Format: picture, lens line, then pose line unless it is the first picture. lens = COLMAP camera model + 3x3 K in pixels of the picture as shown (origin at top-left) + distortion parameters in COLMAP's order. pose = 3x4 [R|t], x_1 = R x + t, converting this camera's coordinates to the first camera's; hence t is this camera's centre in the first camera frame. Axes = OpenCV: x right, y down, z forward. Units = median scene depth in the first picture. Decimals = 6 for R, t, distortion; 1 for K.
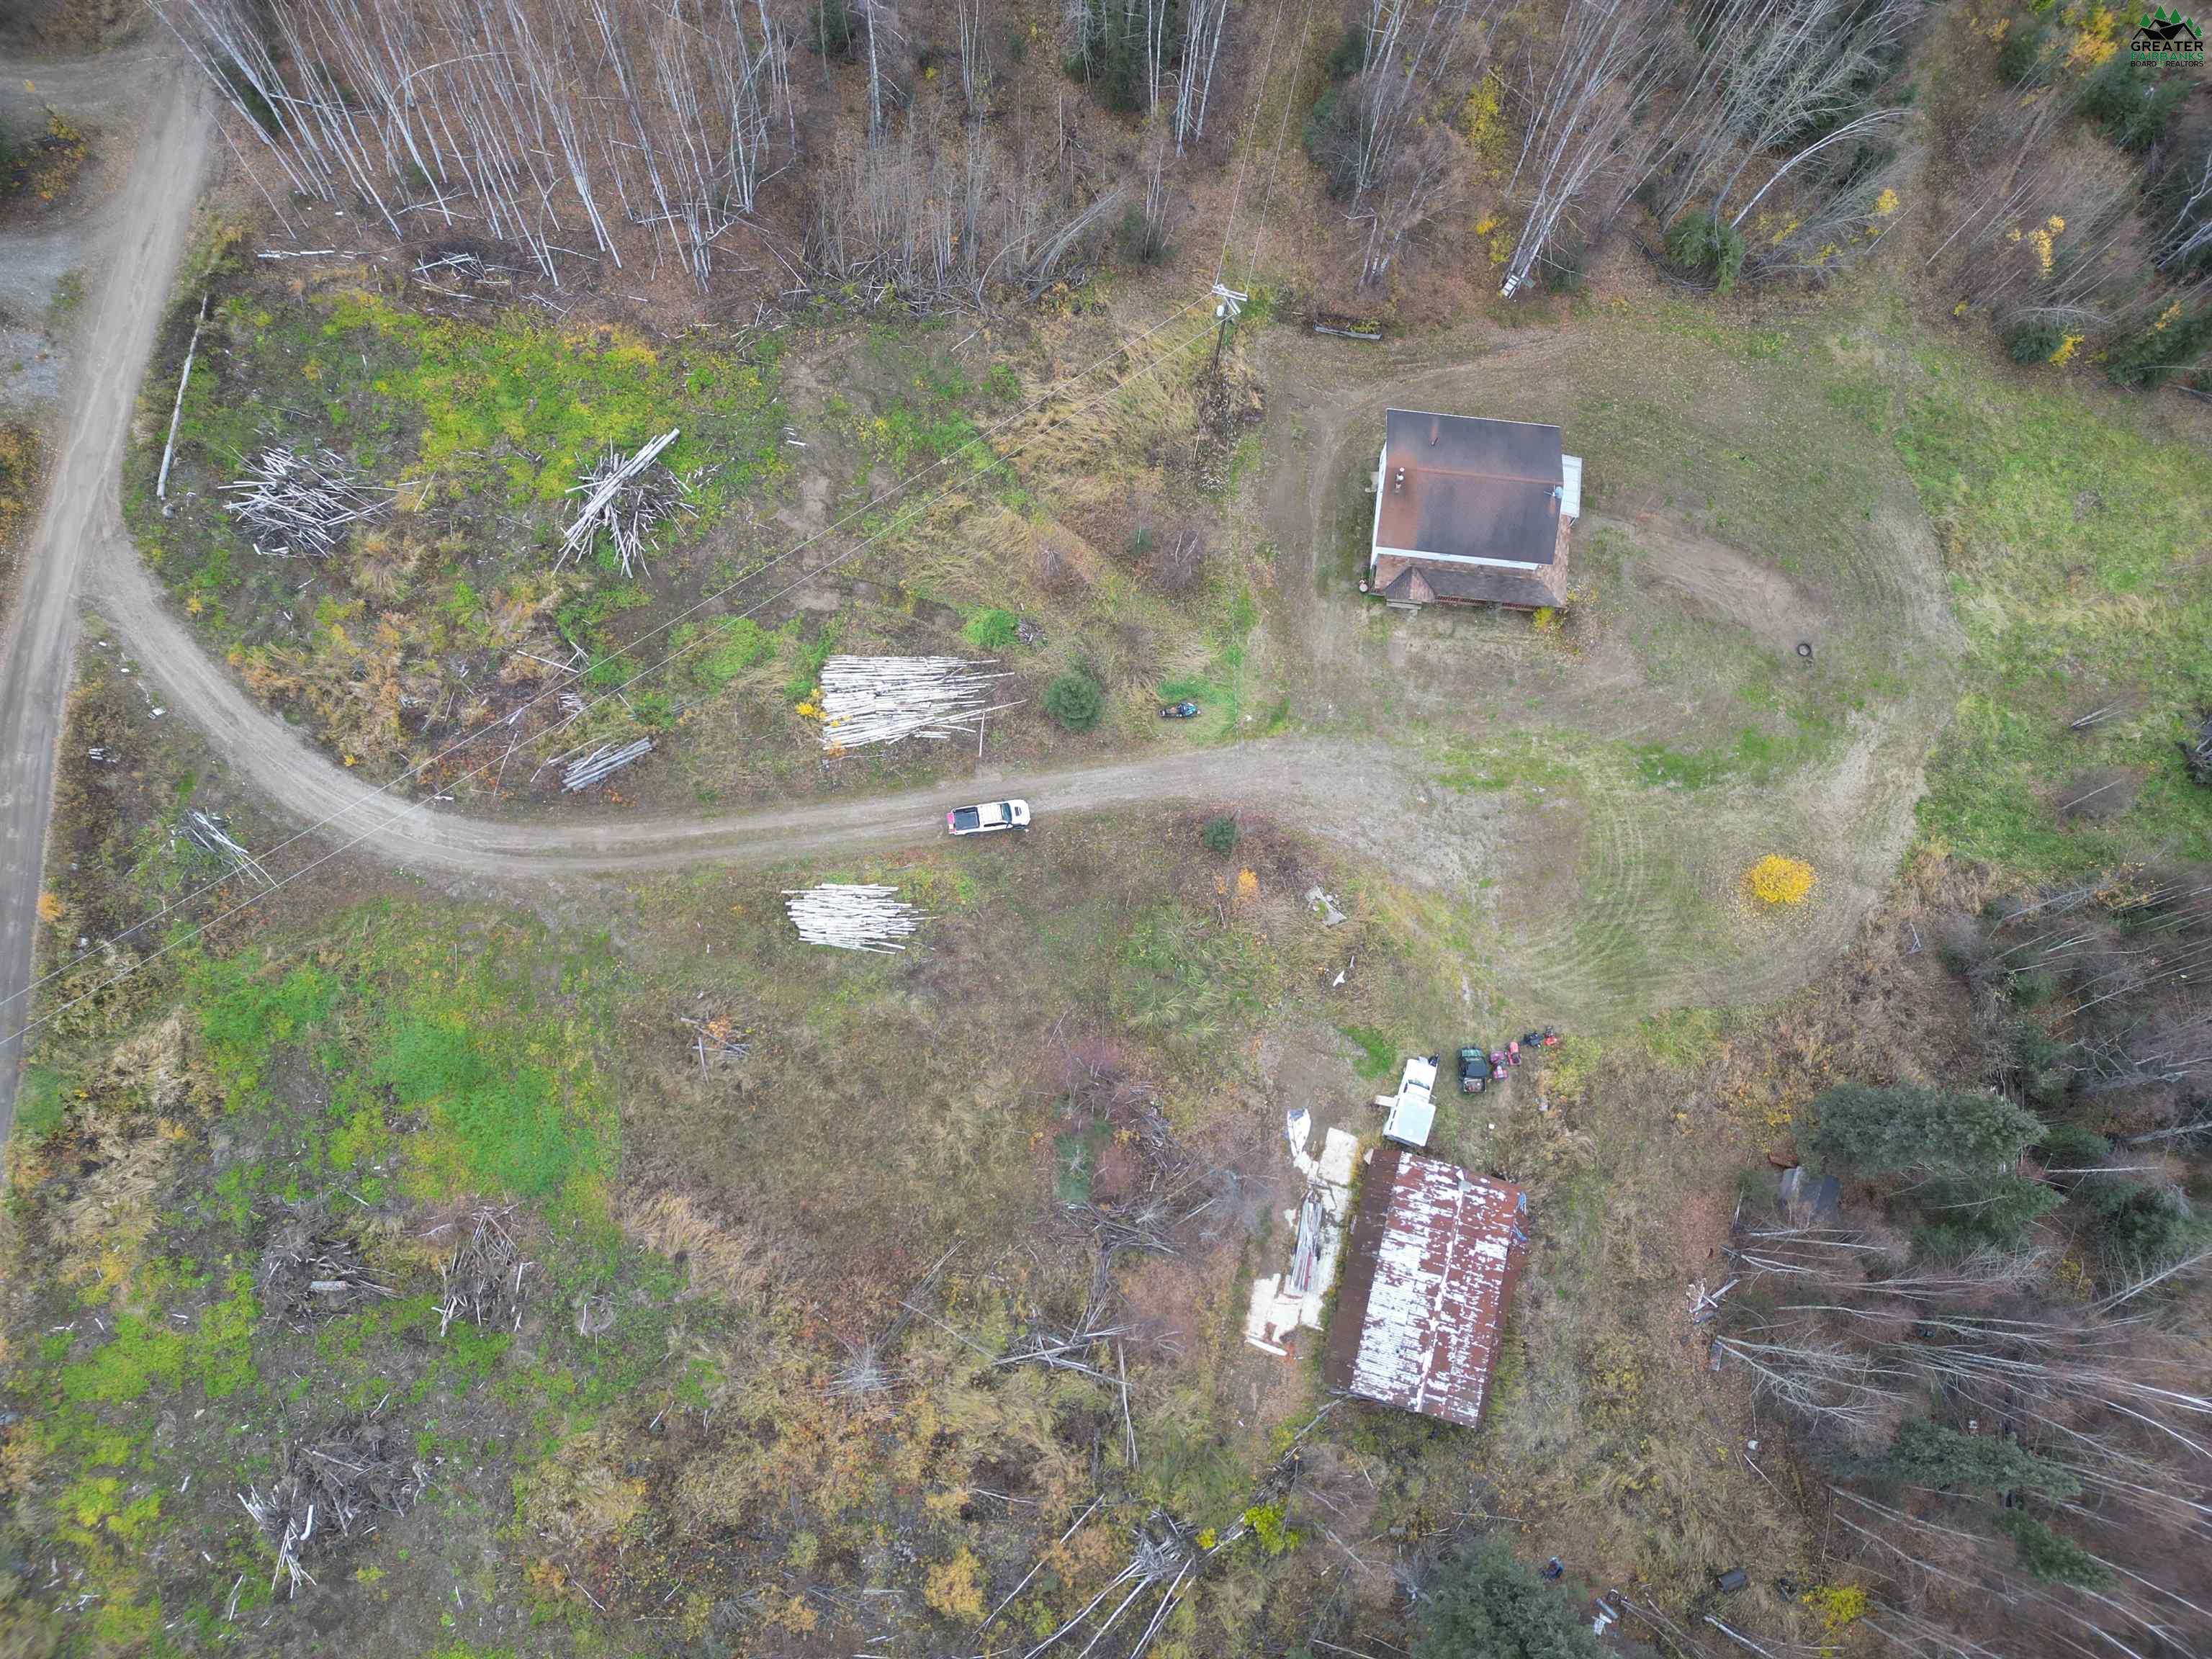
lens RADIAL K [[1543.9, 0, 1100.9], [0, 1543.9, 841.0], [0, 0, 1]] dist [0.075175, -0.066011]
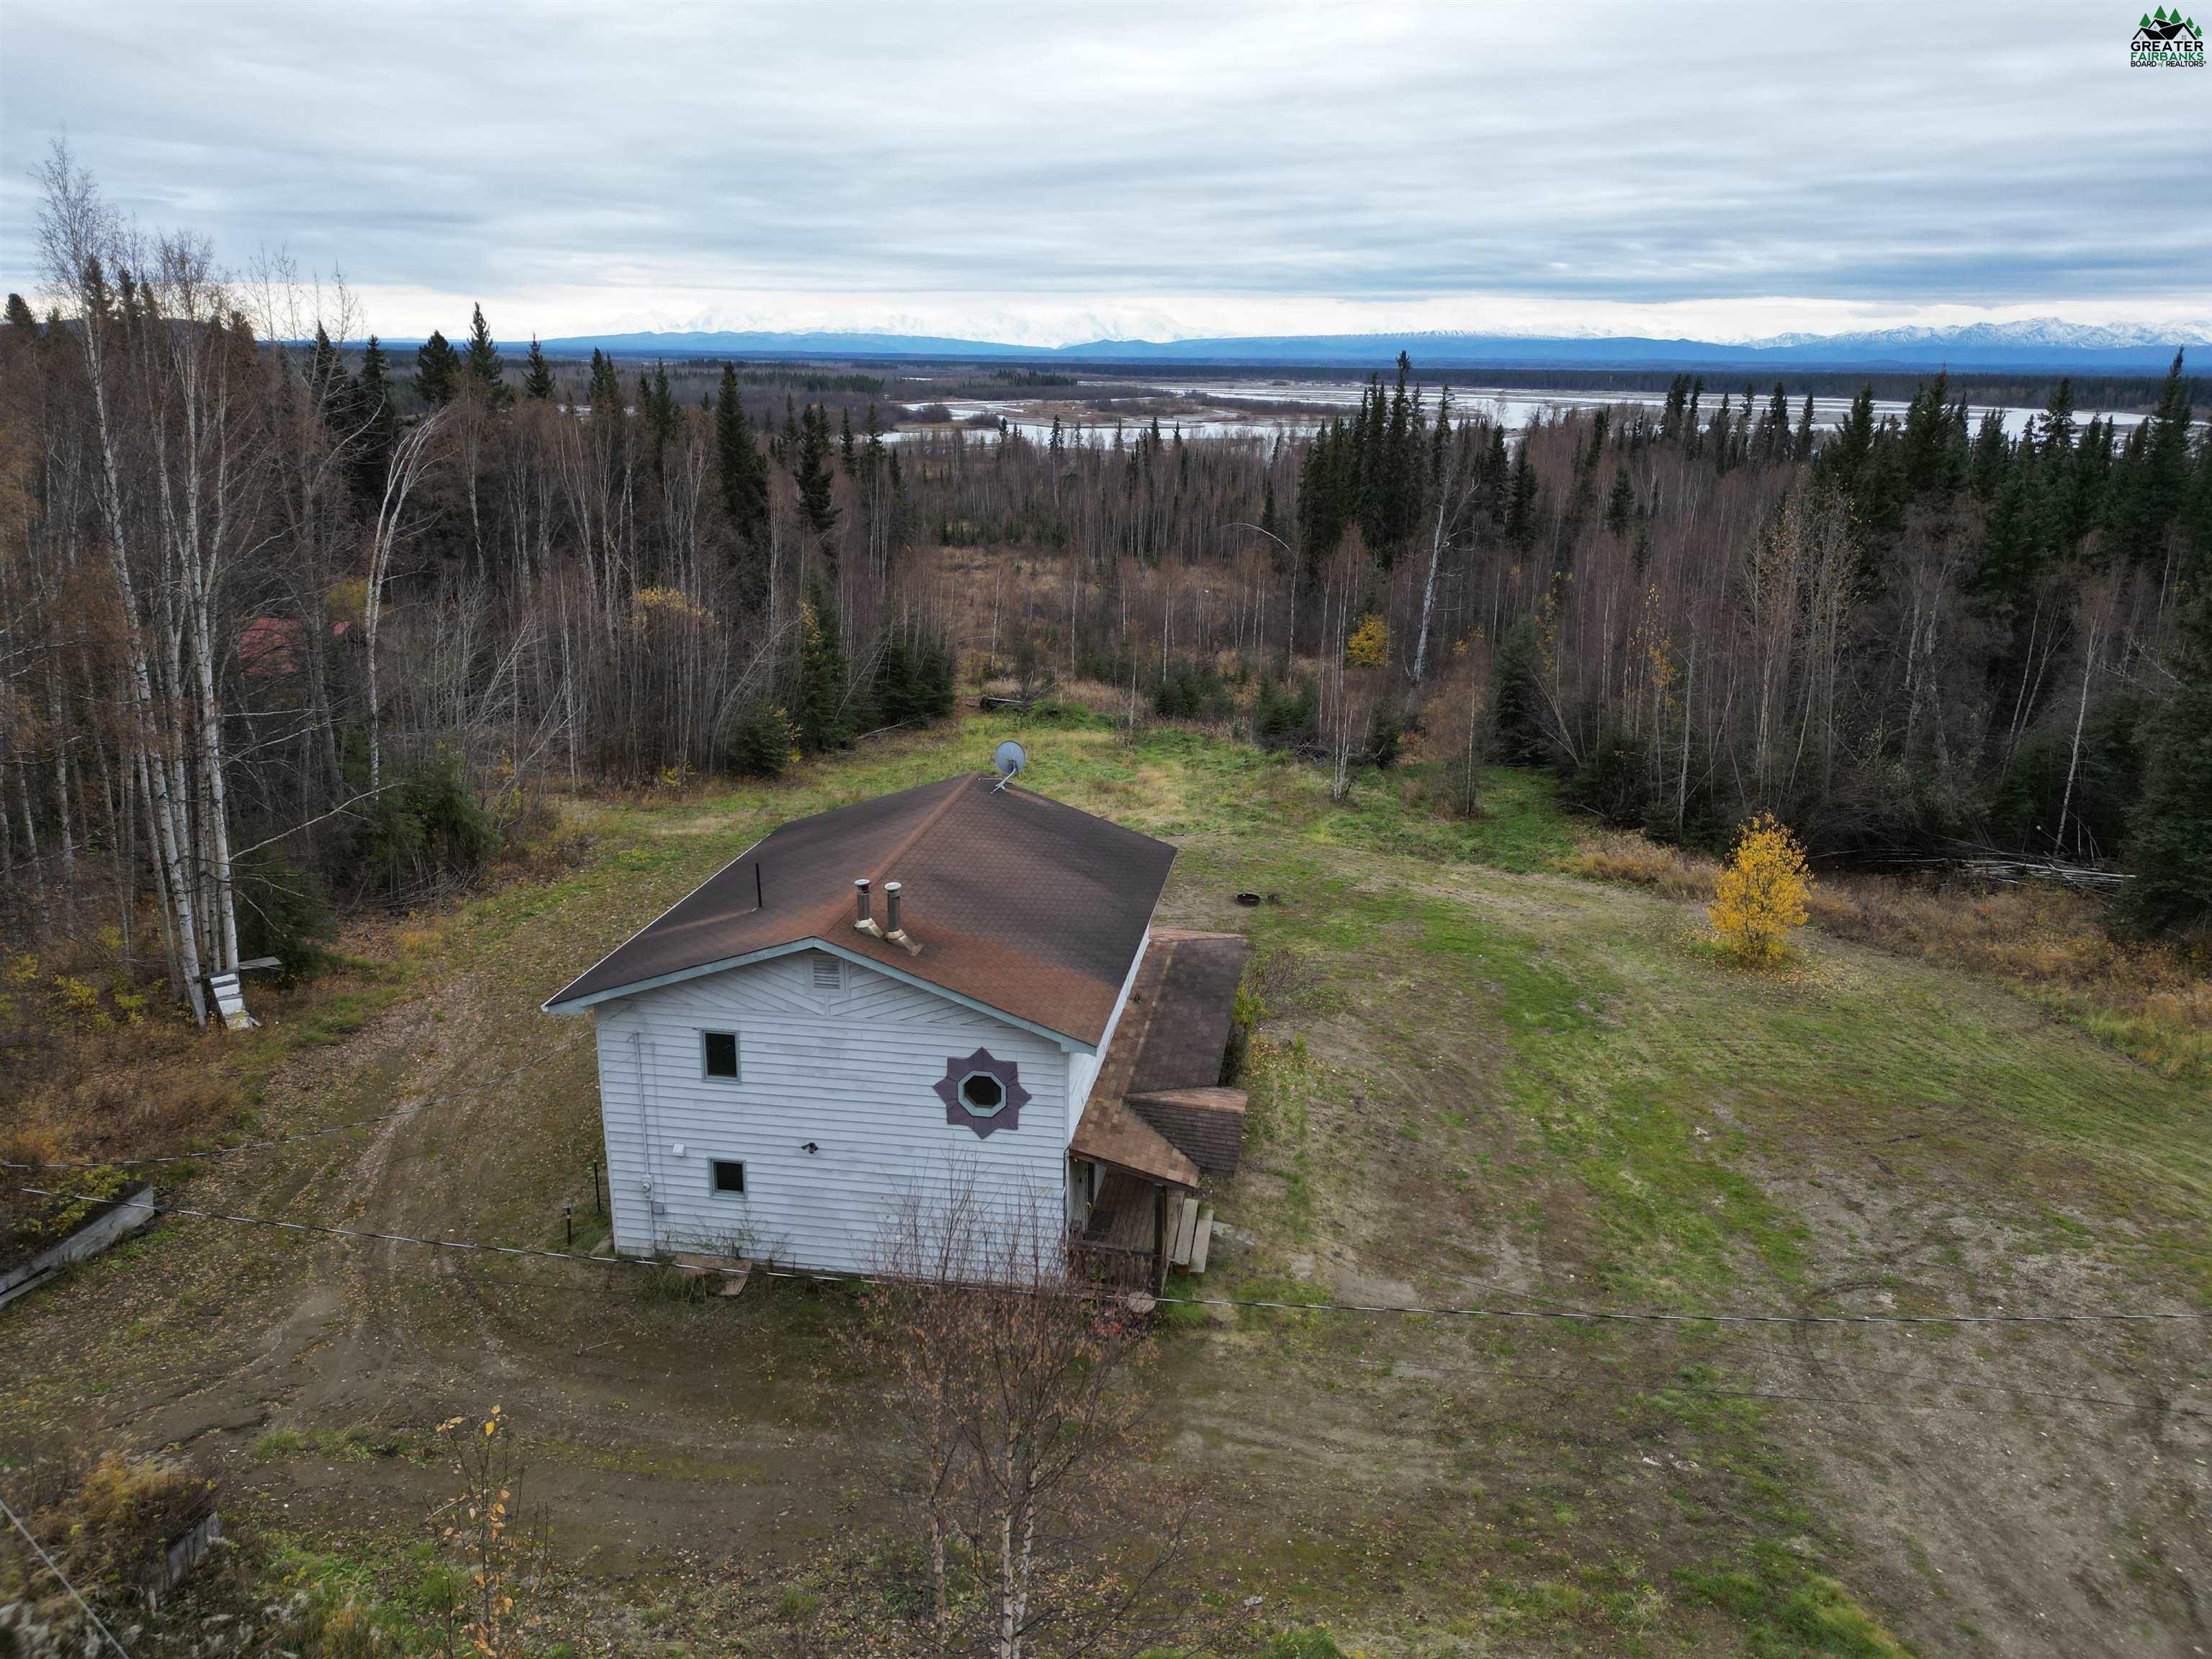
lens RADIAL K [[1543.9, 0, 1100.9], [0, 1543.9, 841.0], [0, 0, 1]] dist [0.075175, -0.066011]
pose [[0.054416, -0.310673, 0.948958, -0.052624], [0.963999, 0.264071, 0.031174, -0.195442], [-0.260277, 0.913098, 0.313859, 0.838359]]
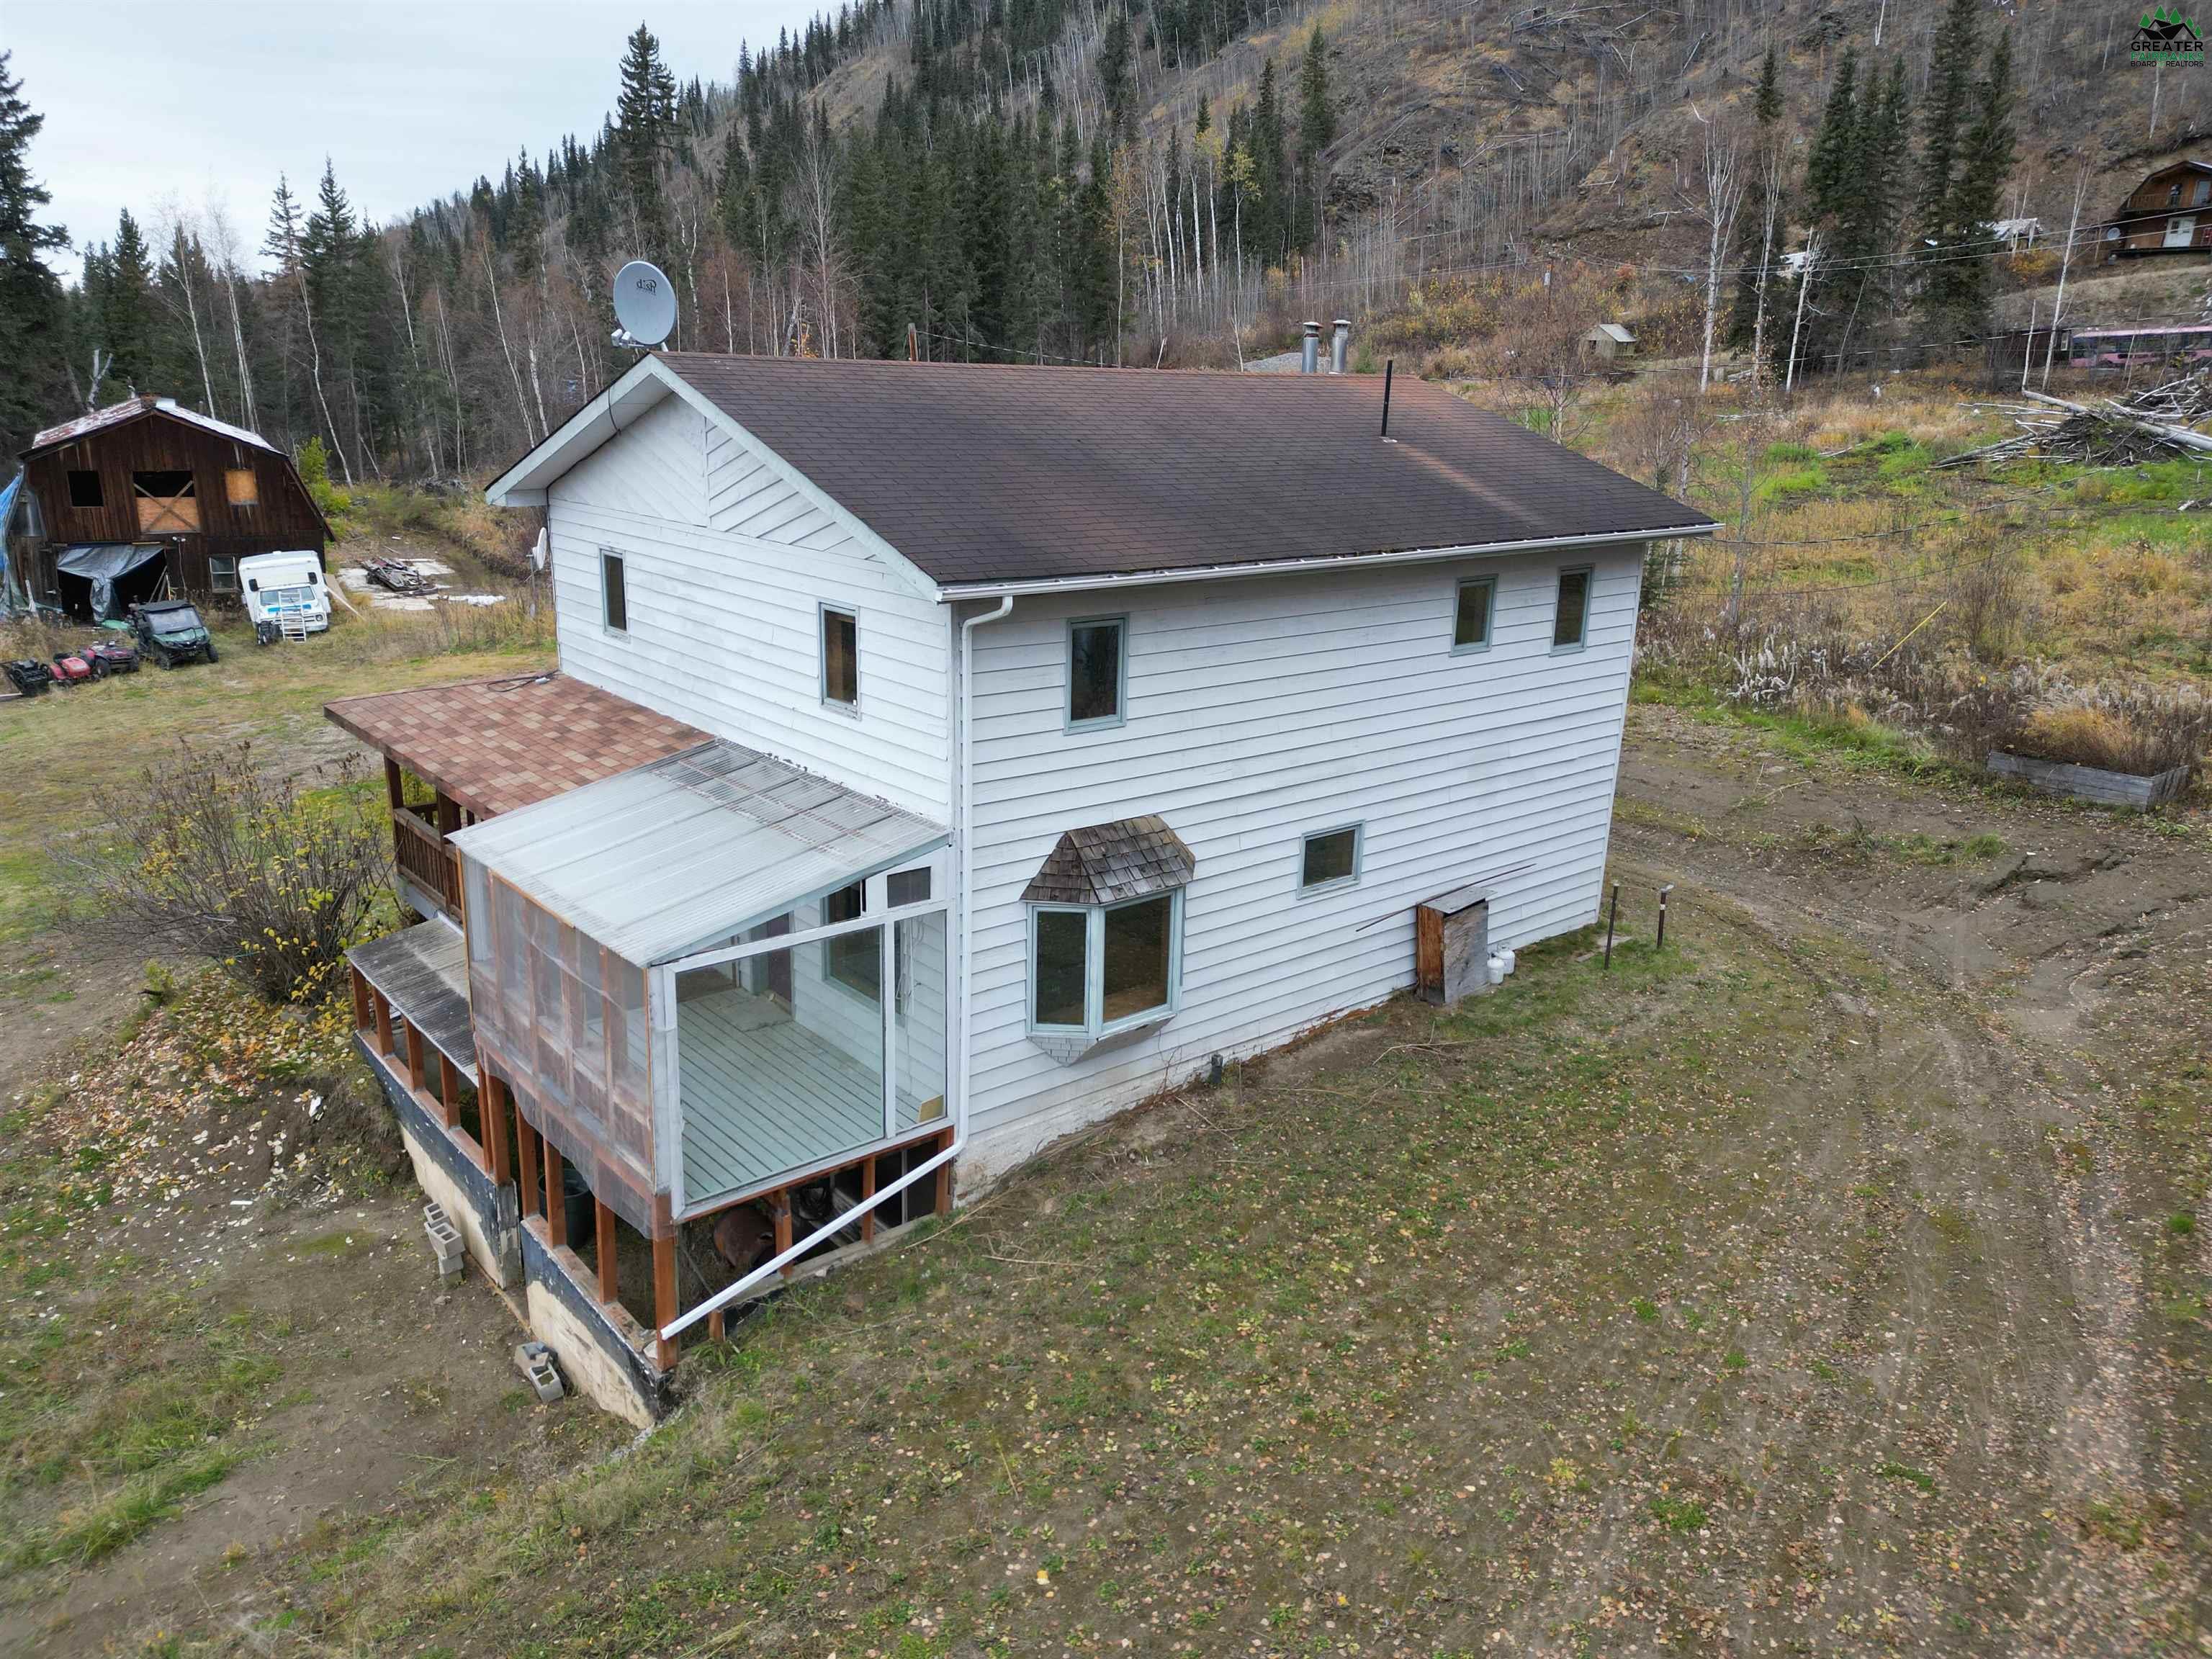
lens RADIAL K [[1543.9, 0, 1100.9], [0, 1543.9, 841.0], [0, 0, 1]] dist [0.075175, -0.066011]
pose [[-0.691895, 0.172279, -0.701143, 0.357593], [-0.707488, 0.031933, 0.706003, -0.343400], [0.144020, 0.984530, 0.099791, 0.975708]]
